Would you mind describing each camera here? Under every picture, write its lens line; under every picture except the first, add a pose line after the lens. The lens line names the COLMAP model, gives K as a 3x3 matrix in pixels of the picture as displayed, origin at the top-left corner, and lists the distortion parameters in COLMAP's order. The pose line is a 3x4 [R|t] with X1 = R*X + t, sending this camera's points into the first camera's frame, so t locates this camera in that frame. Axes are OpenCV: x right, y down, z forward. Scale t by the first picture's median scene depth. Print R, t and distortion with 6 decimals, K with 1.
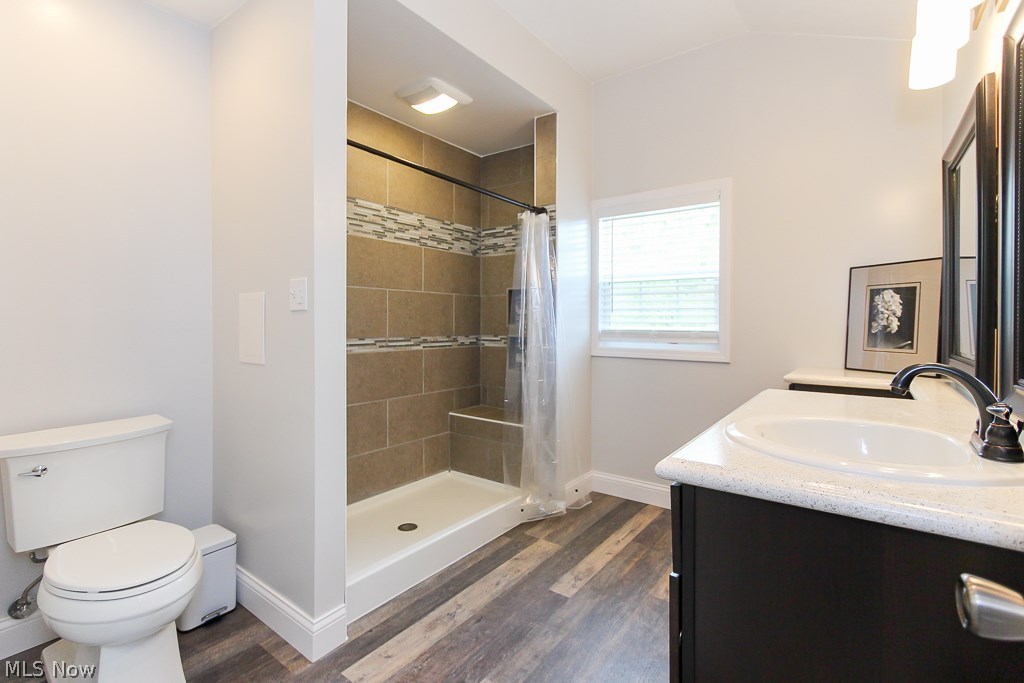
lens RADIAL K [[482.3, 0, 471.4], [0, 482.3, 323.1], [0, 0, 1]] dist [-0.002433, 0.001583]
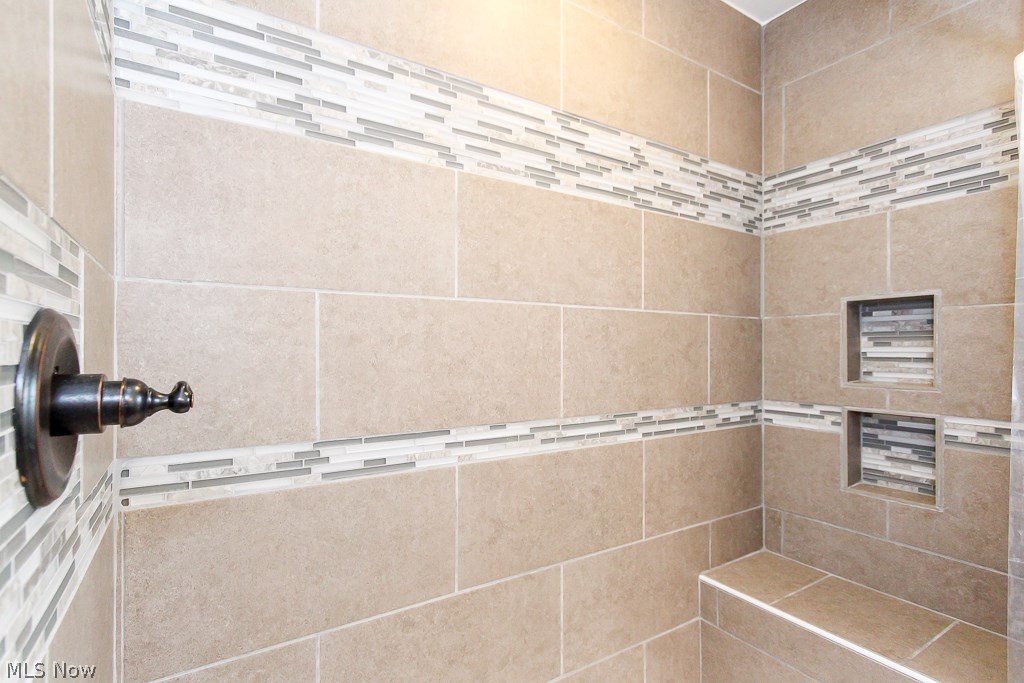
lens RADIAL K [[482.3, 0, 450.4], [0, 482.3, 347.1], [0, 0, 1]] dist [-0.002433, 0.001583]
pose [[0.918292, -0.002783, -0.395893, -0.093004], [-0.001124, 0.999953, -0.009636, -0.028292], [0.395901, 0.009293, 0.918246, 0.555398]]
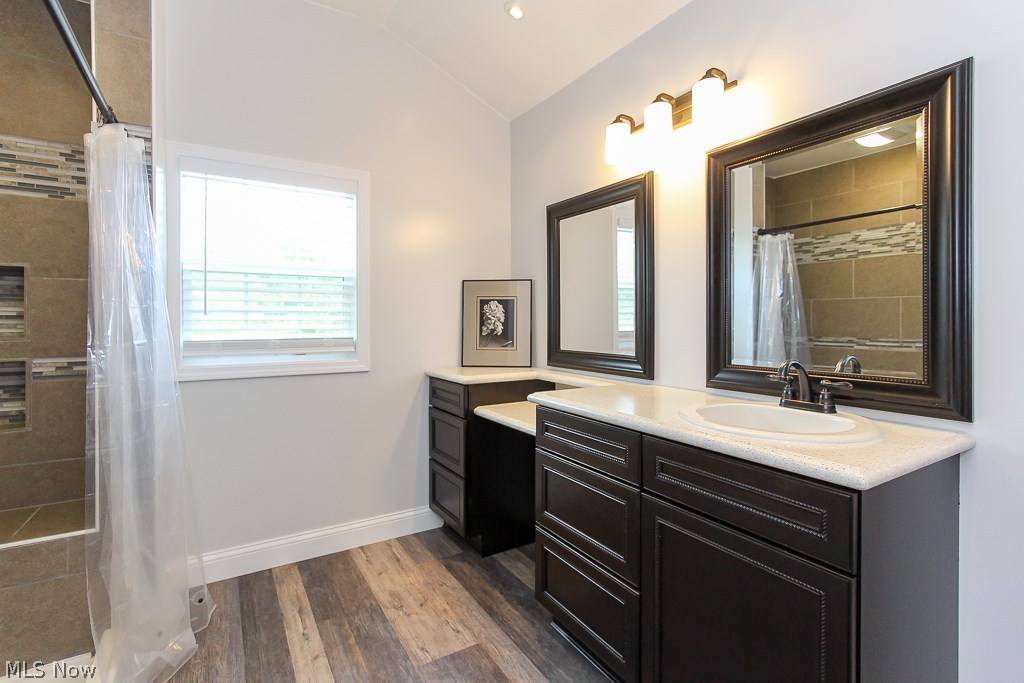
lens RADIAL K [[482.3, 0, 529.6], [0, 482.3, 323.8], [0, 0, 1]] dist [-0.002433, 0.001583]
pose [[0.312775, -0.008375, 0.949790, -0.223952], [0.006861, 0.999955, 0.006558, -0.011918], [-0.949803, 0.004466, 0.312818, 0.375056]]
